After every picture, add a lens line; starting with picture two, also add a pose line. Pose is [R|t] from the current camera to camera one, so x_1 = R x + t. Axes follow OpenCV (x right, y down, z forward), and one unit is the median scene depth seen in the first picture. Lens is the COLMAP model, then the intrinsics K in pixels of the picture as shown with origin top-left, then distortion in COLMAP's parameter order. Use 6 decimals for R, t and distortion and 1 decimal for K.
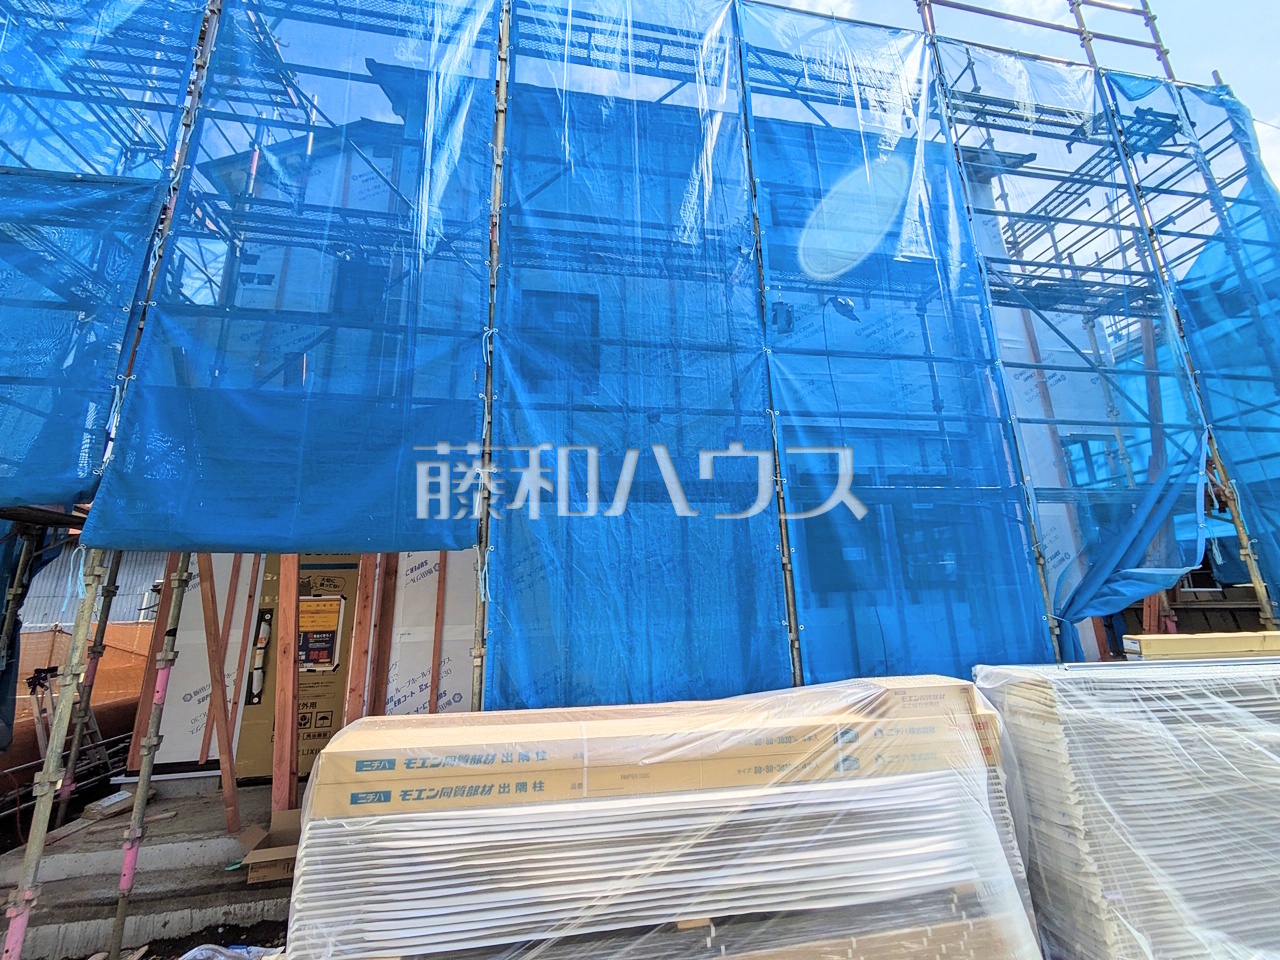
lens RADIAL K [[500.8, 0, 645.9], [0, 500.8, 484.2], [0, 0, 1]] dist [0.001422, 0.000527]
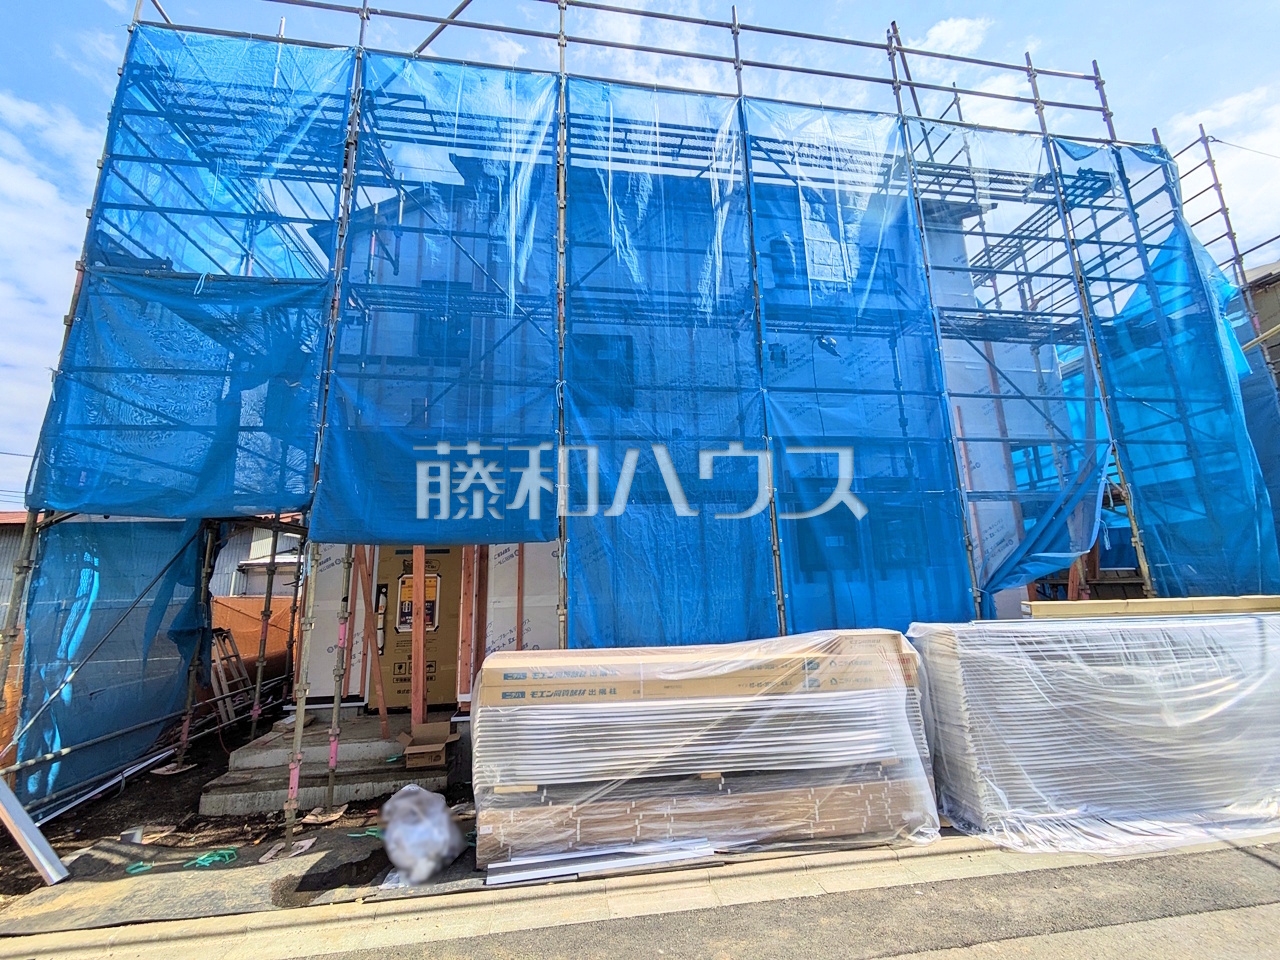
lens RADIAL K [[506.7, 0, 645.8], [0, 506.7, 476.4], [0, 0, 1]] dist [0.003602, 0.000201]
pose [[0.999712, -0.005164, -0.023436, -0.041265], [0.005767, 0.999652, 0.025749, -0.074679], [0.023295, -0.025877, 0.999394, -0.357885]]
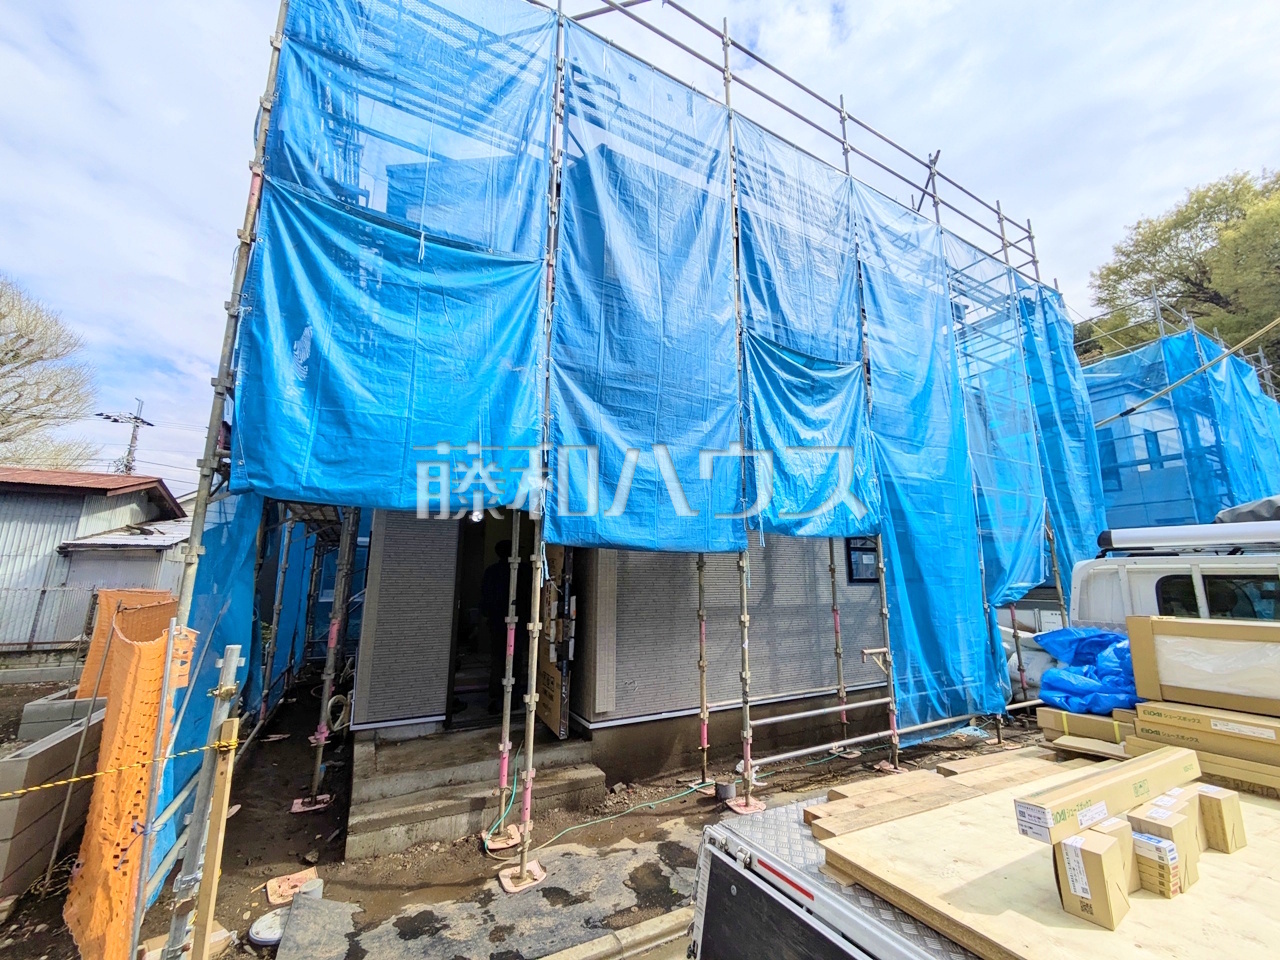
lens RADIAL K [[506.3, 0, 644.5], [0, 506.3, 478.7], [0, 0, 1]] dist [0.000578, 0.001130]
pose [[0.944565, 0.093177, 0.314826, -0.889087], [-0.101439, 0.994792, 0.009920, -0.062799], [-0.312262, -0.041306, 0.949097, -0.300863]]
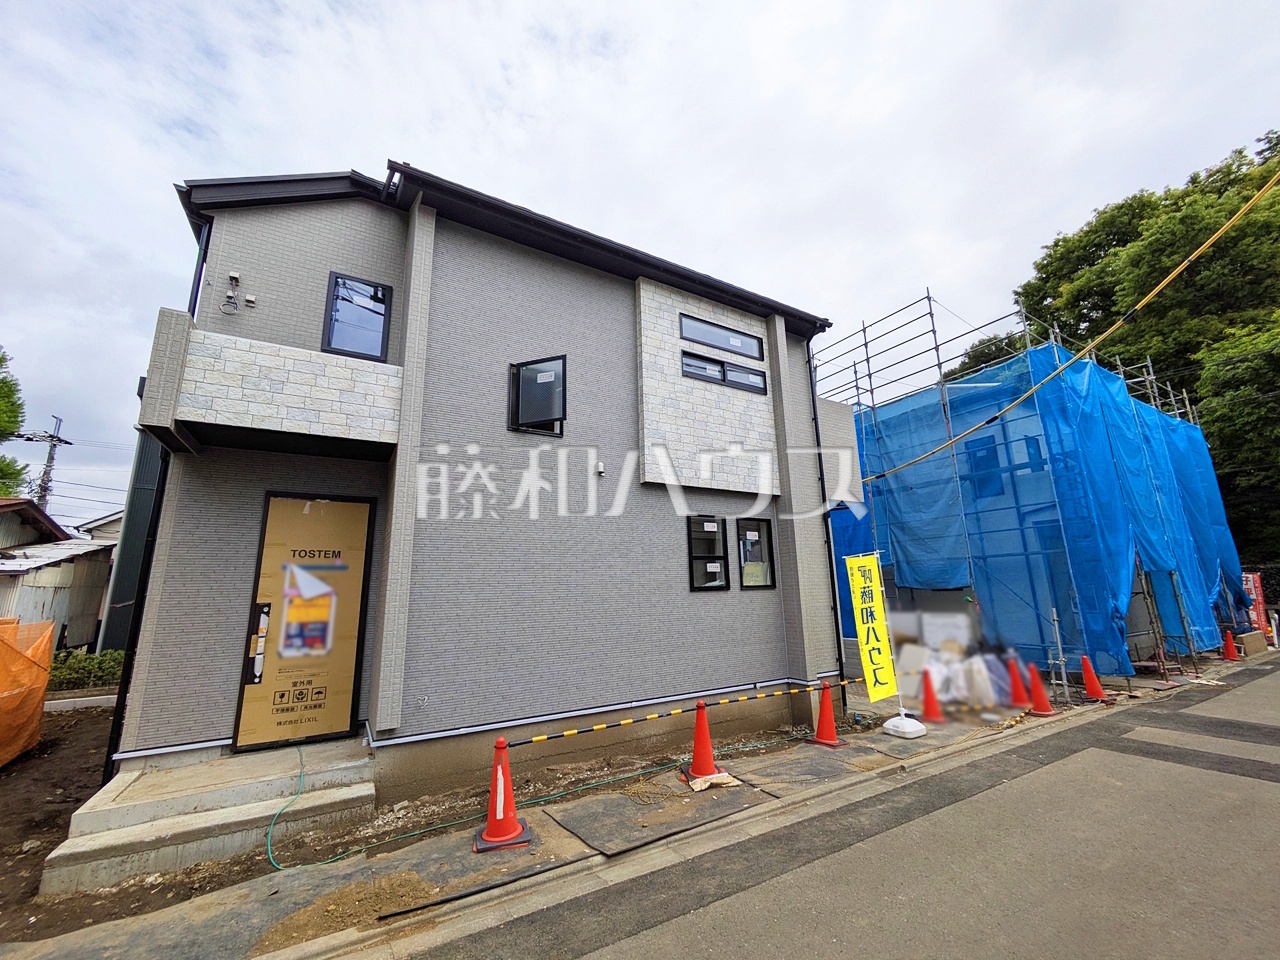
lens RADIAL K [[503.2, 0, 647.3], [0, 503.2, 479.9], [0, 0, 1]] dist [0.000463, 0.001801]
pose [[0.932553, 0.083060, 0.351350, -0.424002], [-0.084183, 0.996377, -0.012108, -0.115699], [-0.351082, -0.018286, 0.936166, -0.476172]]
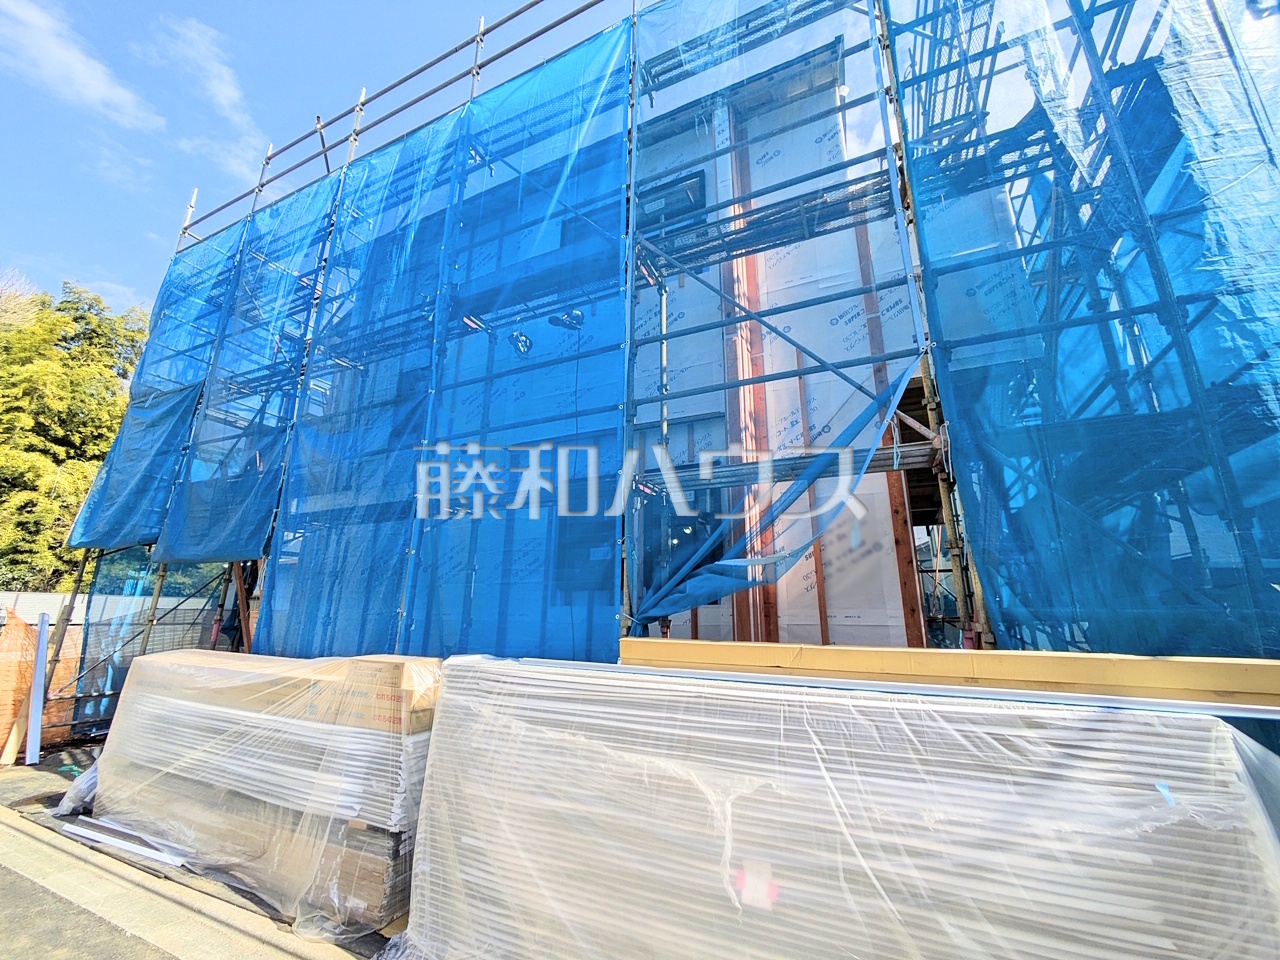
lens RADIAL K [[509.5, 0, 651.7], [0, 509.5, 480.0], [0, 0, 1]] dist [0.002723, 0.000081]
pose [[0.824631, -0.113107, -0.554248, 1.328147], [0.098173, 0.993553, -0.056691, 0.073899], [0.557087, -0.007663, 0.830419, 0.248406]]
